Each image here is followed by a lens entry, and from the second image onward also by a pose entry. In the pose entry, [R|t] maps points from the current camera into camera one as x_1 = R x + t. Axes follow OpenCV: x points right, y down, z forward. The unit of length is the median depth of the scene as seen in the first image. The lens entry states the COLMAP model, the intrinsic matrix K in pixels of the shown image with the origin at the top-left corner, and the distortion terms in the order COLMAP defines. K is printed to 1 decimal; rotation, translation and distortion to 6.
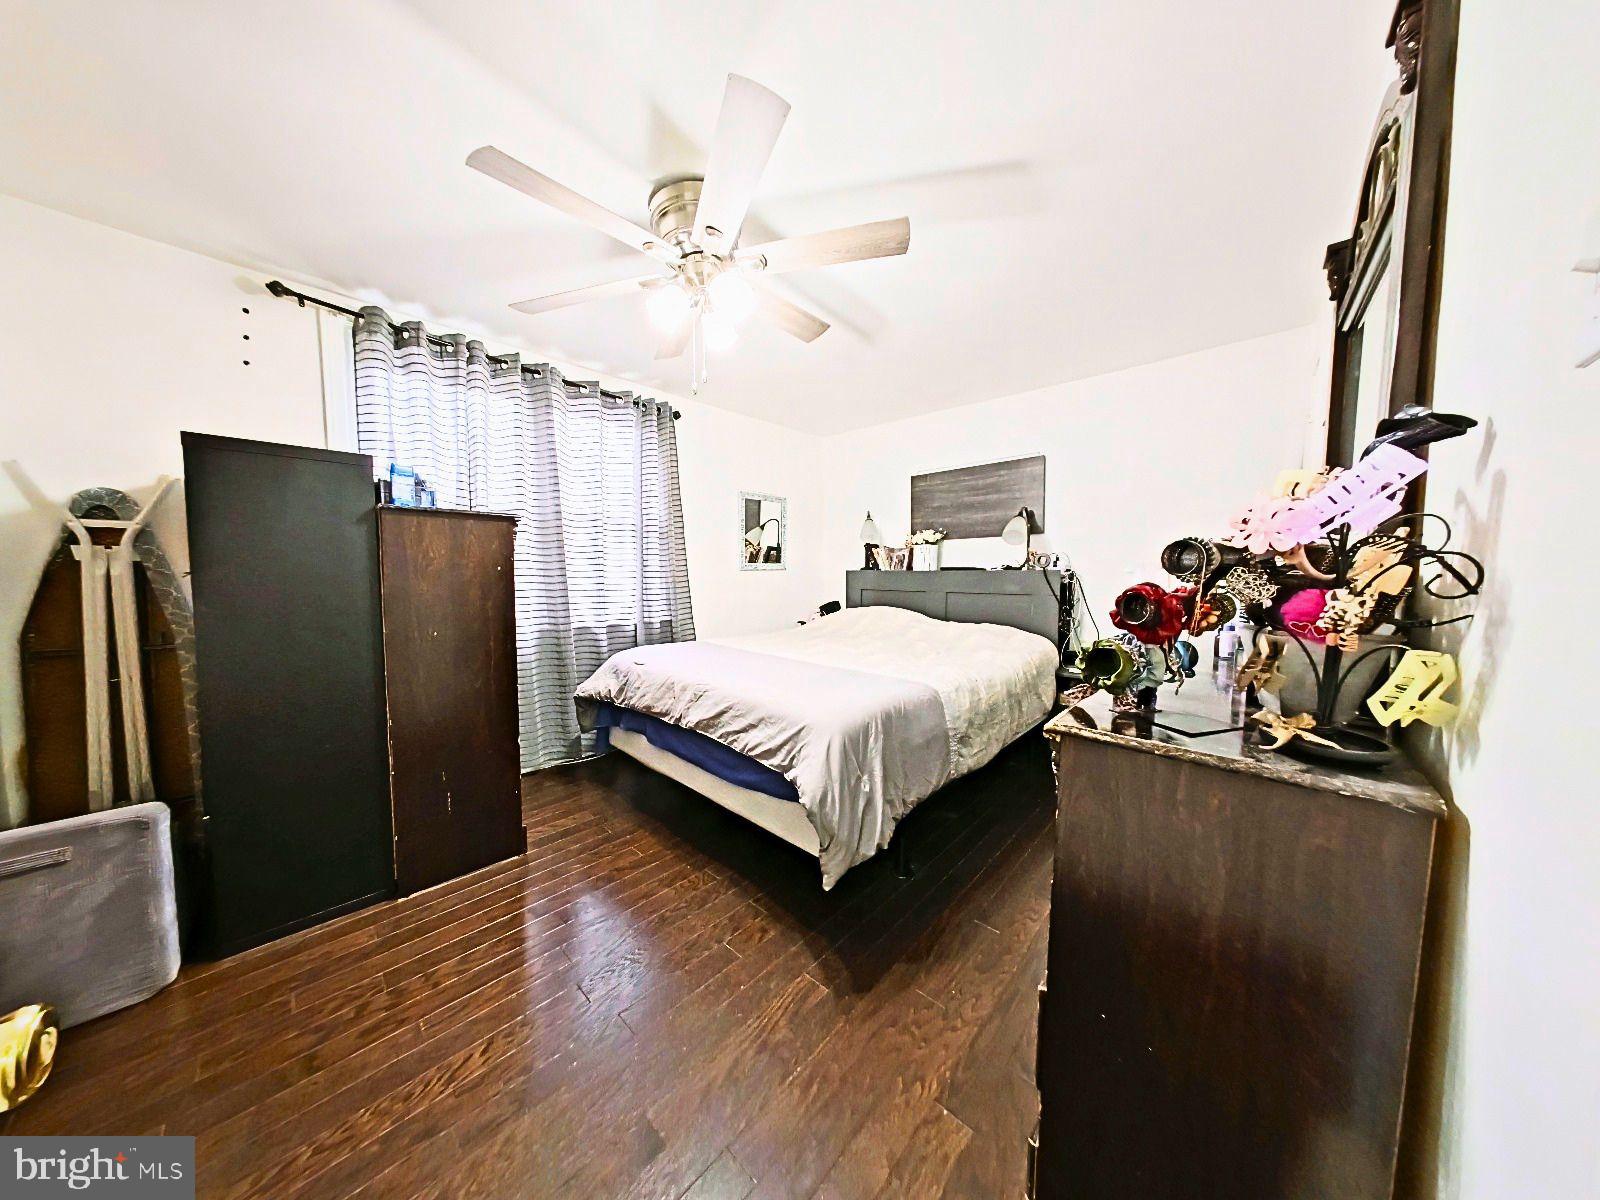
lens RADIAL K [[501.2, 0, 797.9], [0, 501.2, 598.8], [0, 0, 1]] dist [-0.011978, 0.002919]
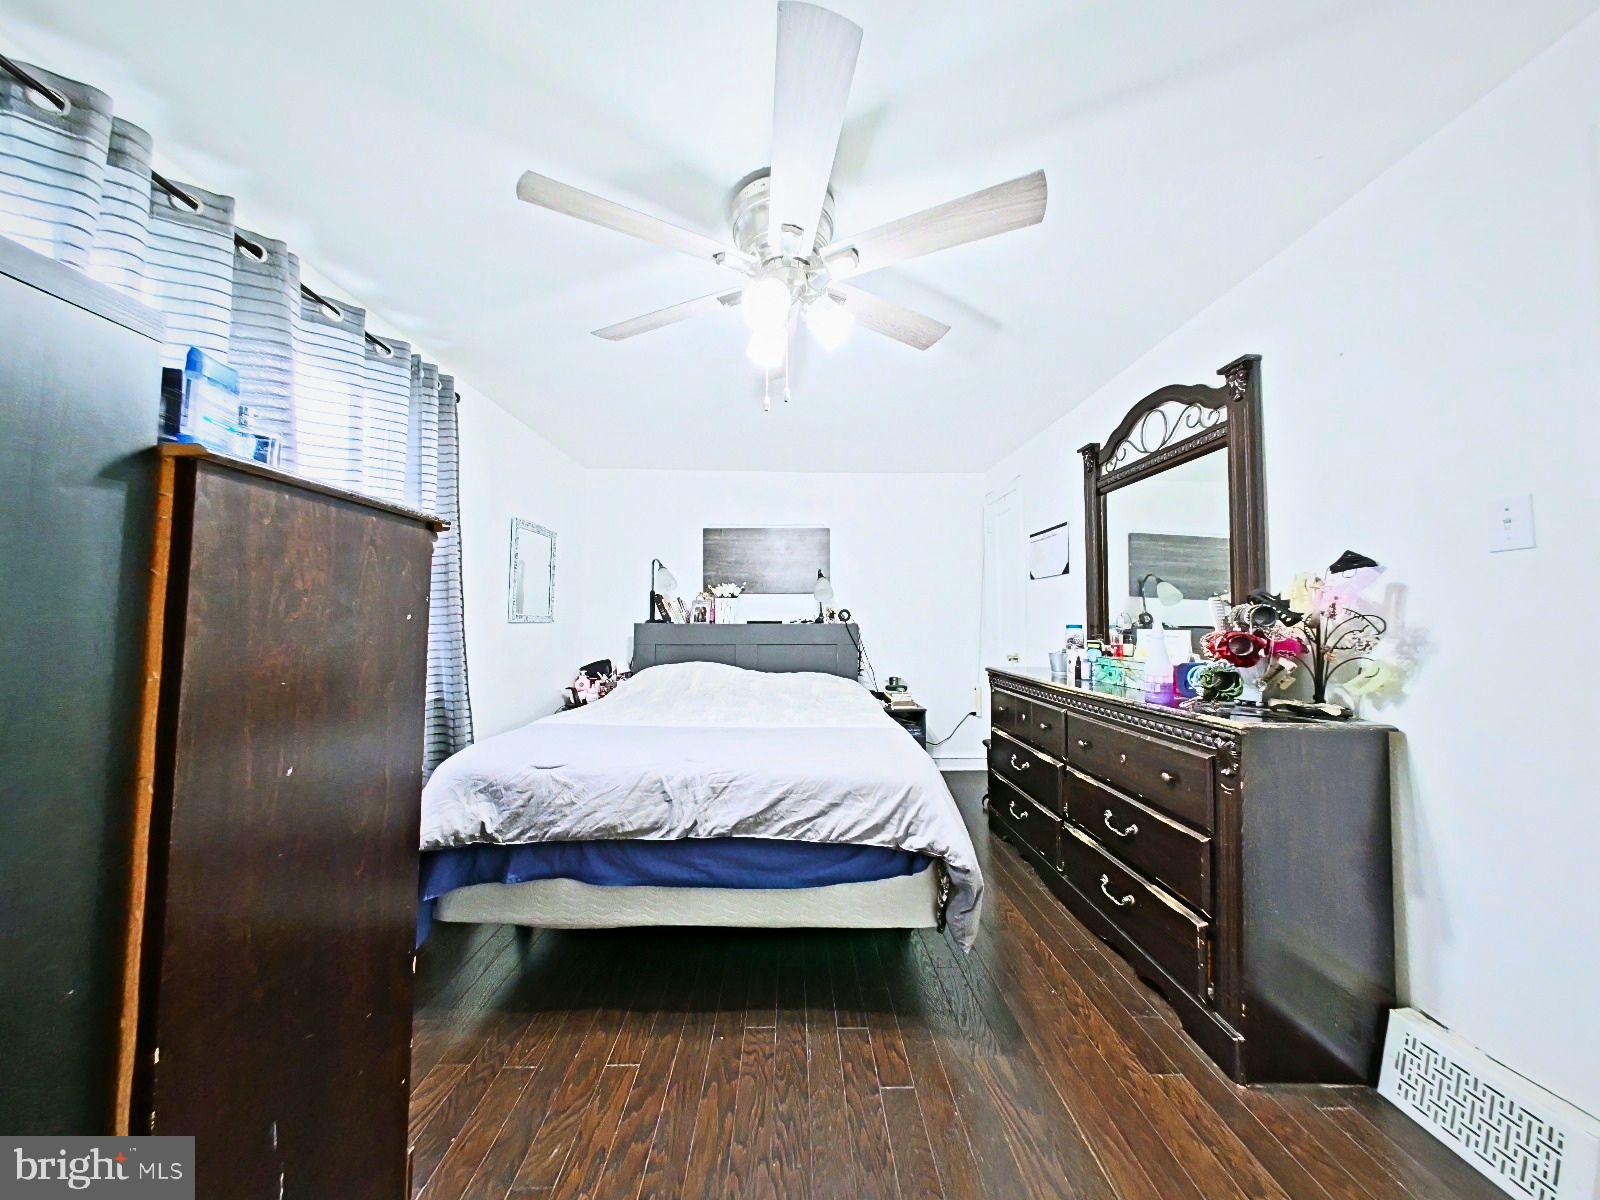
lens RADIAL K [[501.2, 0, 797.9], [0, 501.2, 598.8], [0, 0, 1]] dist [-0.011978, 0.002919]
pose [[0.716204, 0.036732, 0.696924, -0.642543], [0.037639, 0.995128, -0.091129, -0.017467], [-0.696875, 0.091499, 0.711332, 0.353055]]
